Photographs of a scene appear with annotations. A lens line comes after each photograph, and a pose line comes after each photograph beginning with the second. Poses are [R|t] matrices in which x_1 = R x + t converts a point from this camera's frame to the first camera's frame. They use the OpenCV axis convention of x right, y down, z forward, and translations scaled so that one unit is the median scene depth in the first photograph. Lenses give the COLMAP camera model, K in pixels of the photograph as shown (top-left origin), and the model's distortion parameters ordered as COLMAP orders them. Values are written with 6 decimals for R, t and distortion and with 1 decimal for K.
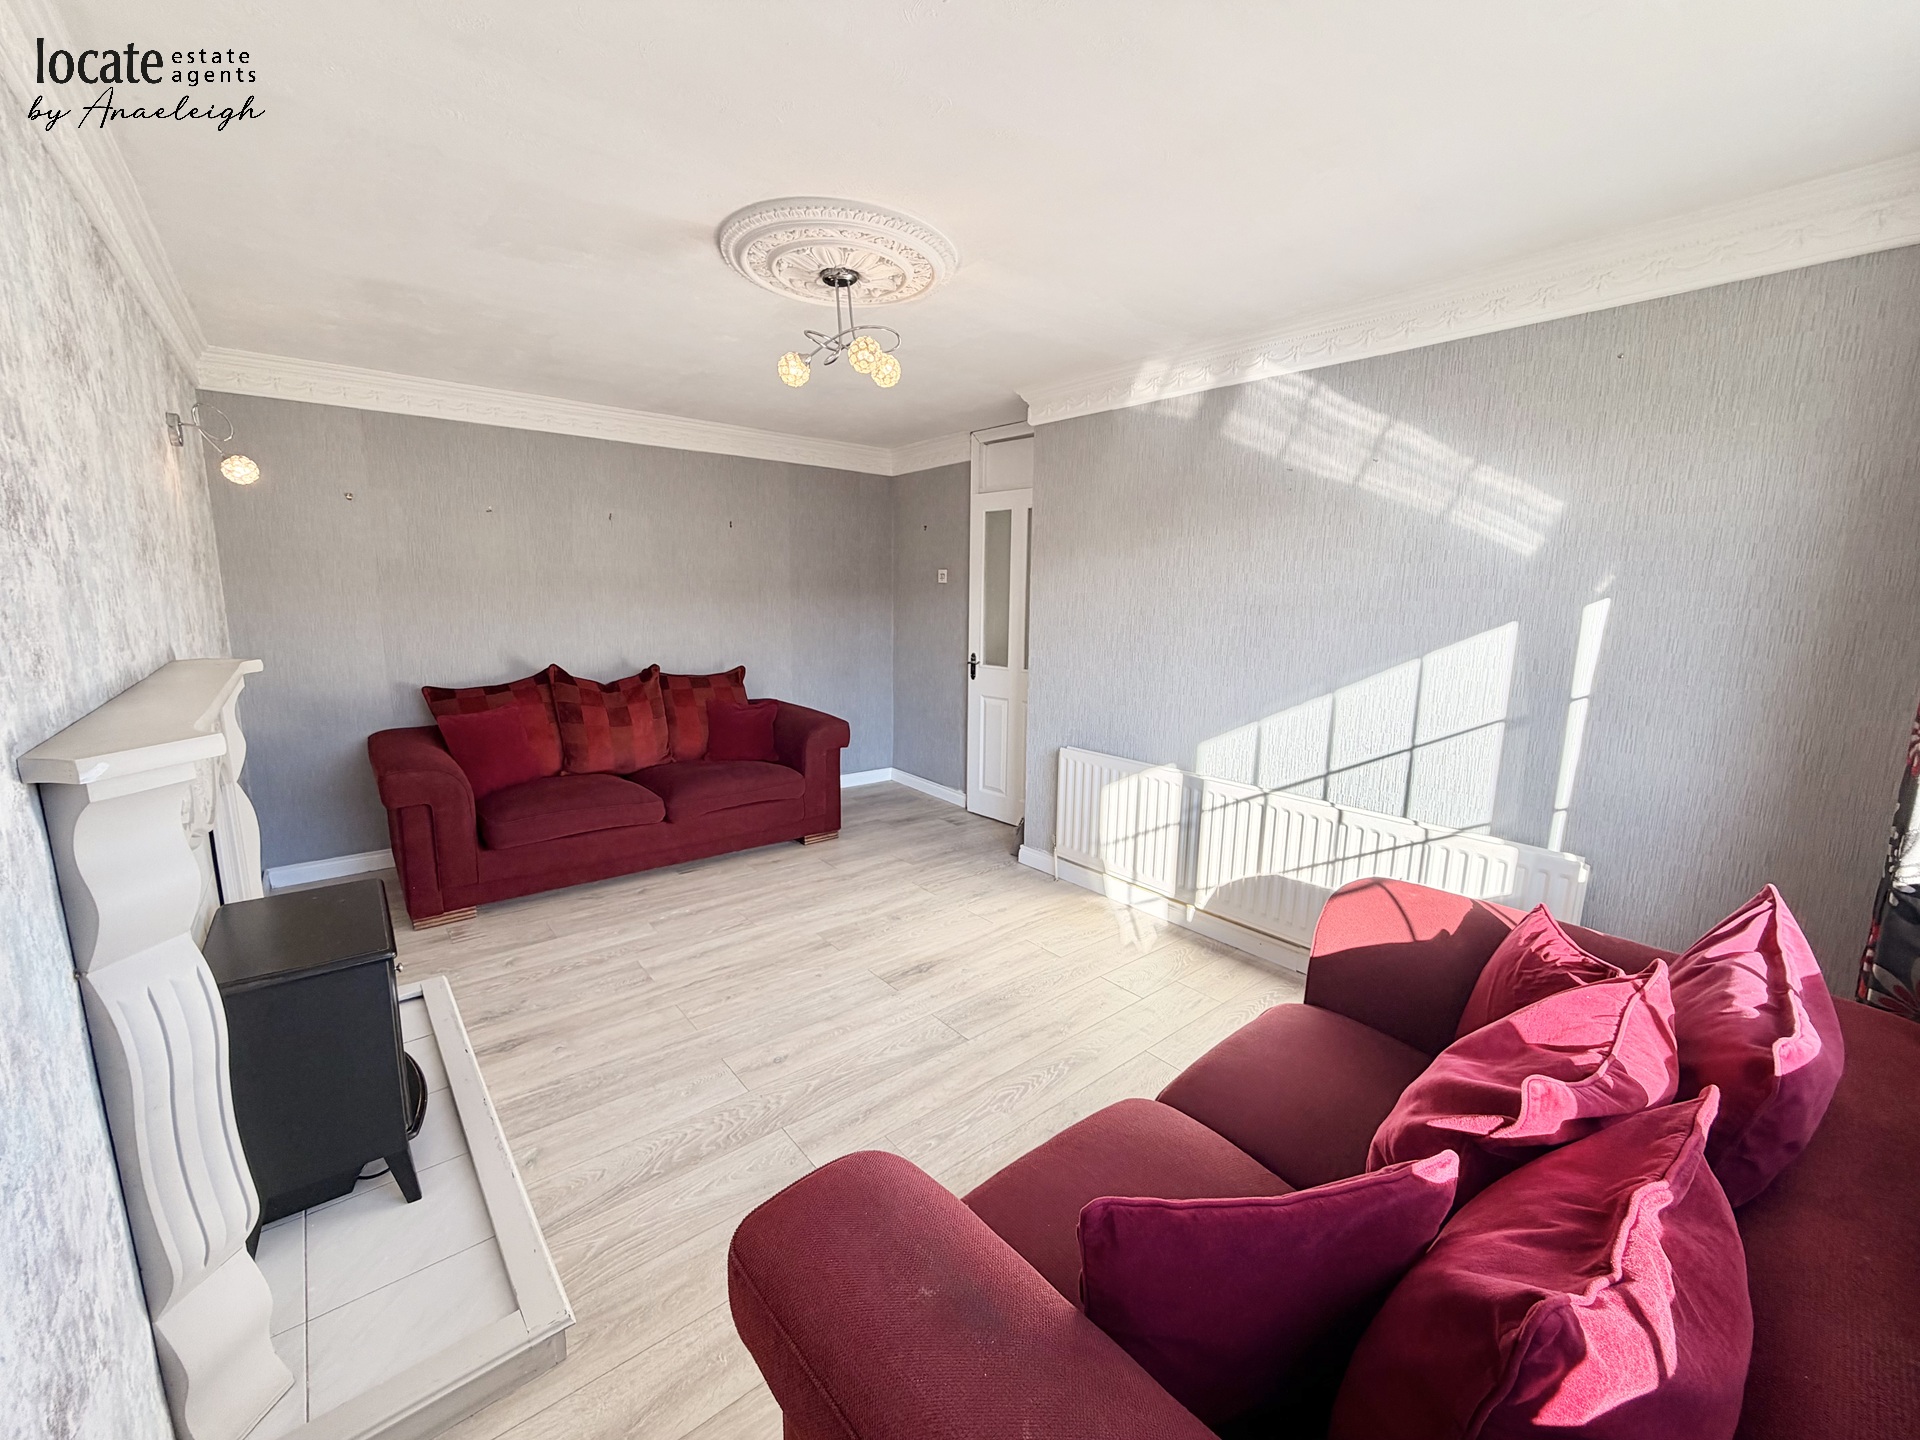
lens RADIAL K [[763.3, 0, 954.4], [0, 763.3, 724.3], [0, 0, 1]] dist [-0.001797, 0.000592]
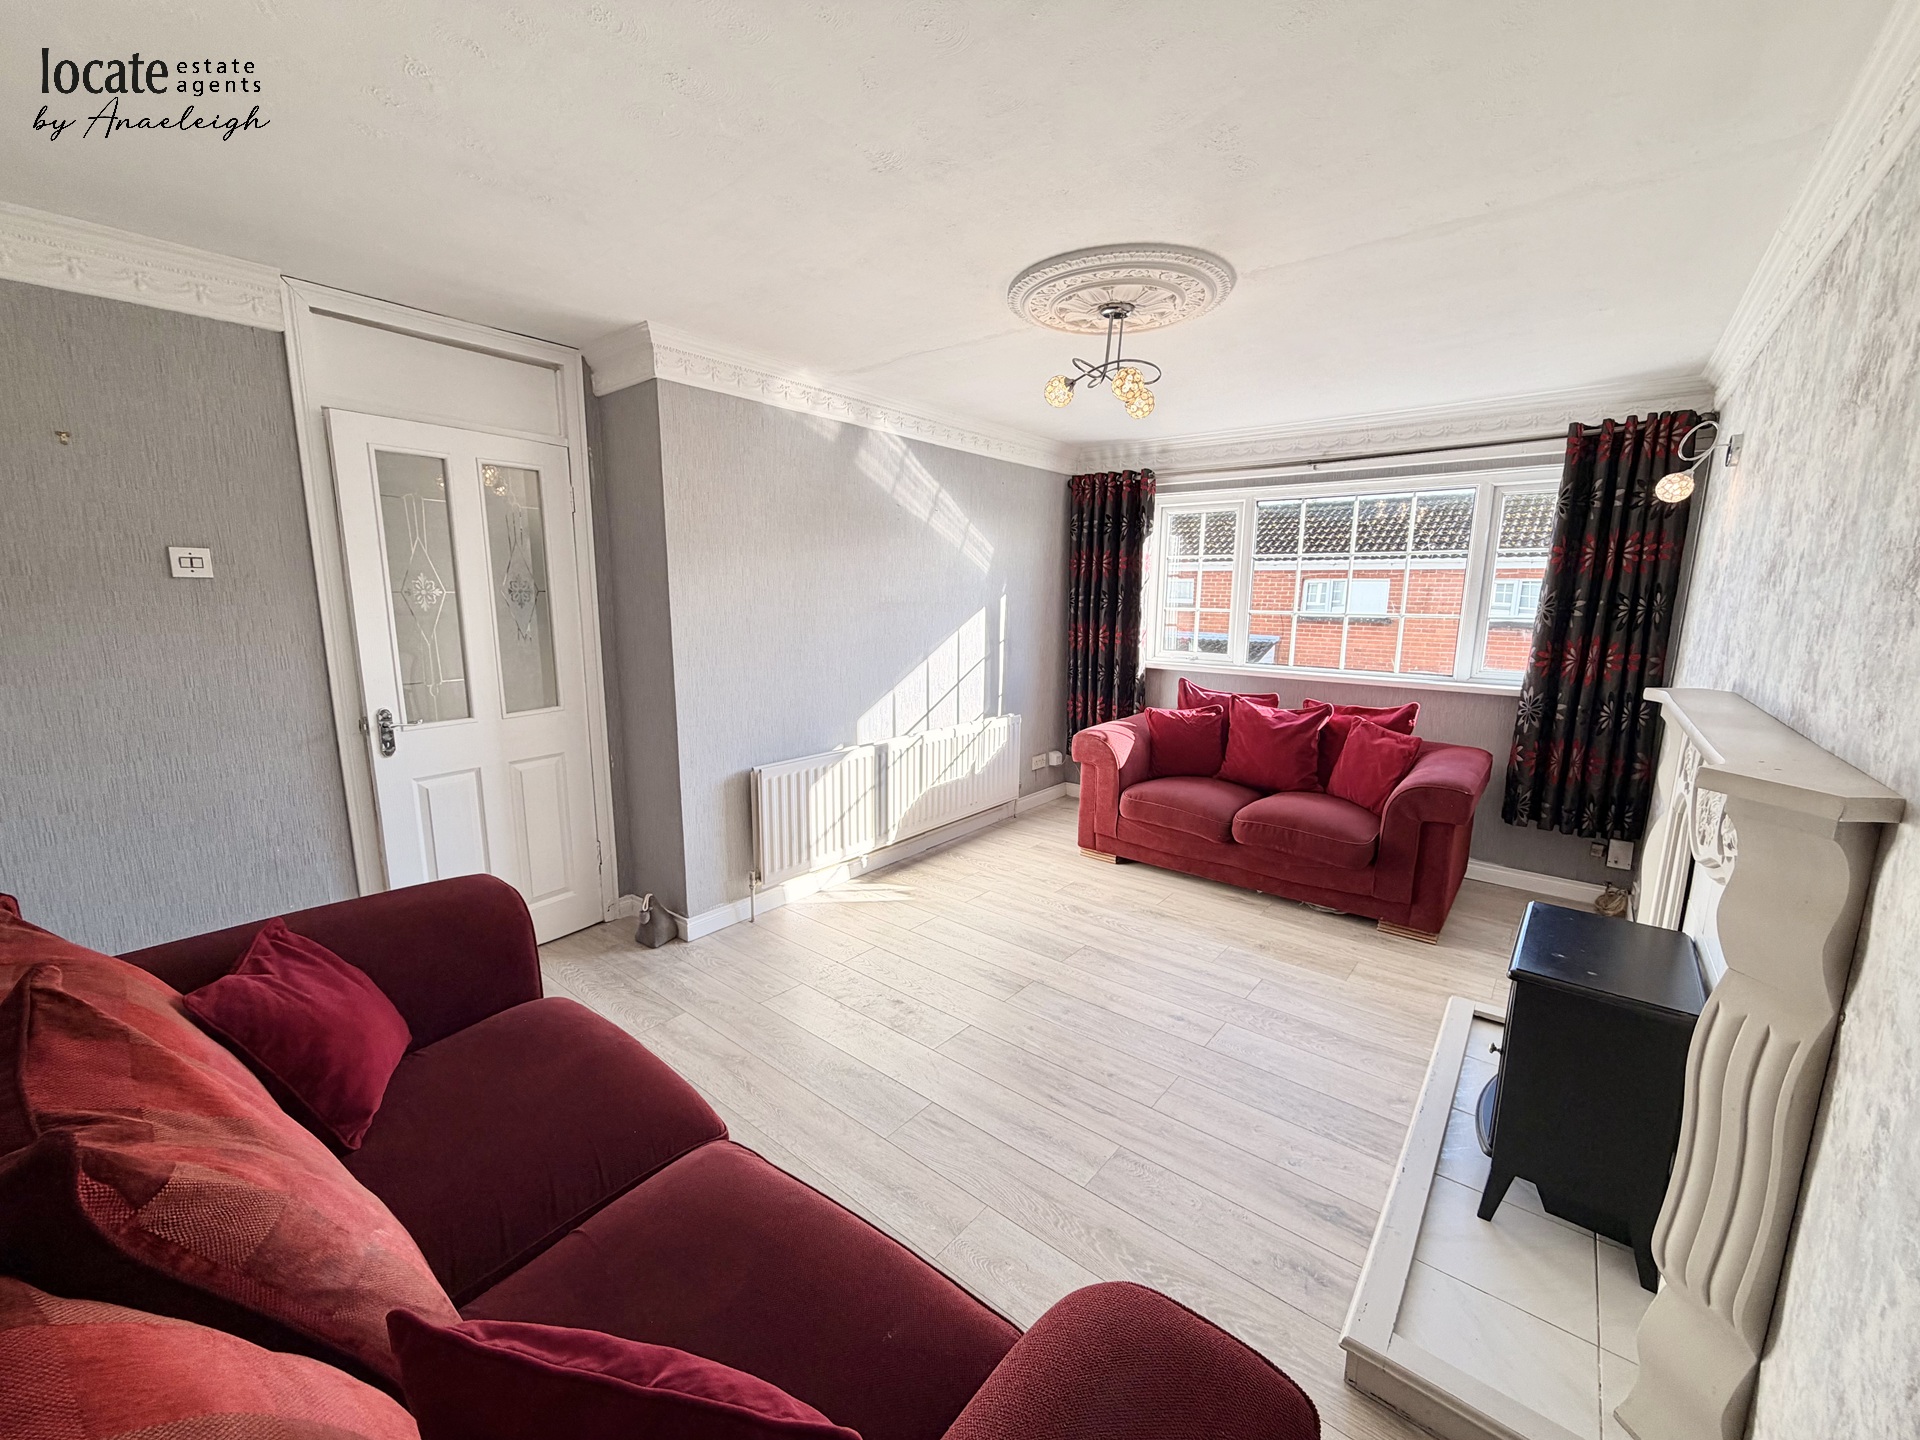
lens RADIAL K [[763.3, 0, 954.4], [0, 763.3, 724.3], [0, 0, 1]] dist [-0.001797, 0.000592]
pose [[-0.191673, -0.186312, 0.963613, -0.950507], [0.158380, 0.963077, 0.217712, -0.225235], [-0.968596, 0.194346, -0.155088, 1.143296]]
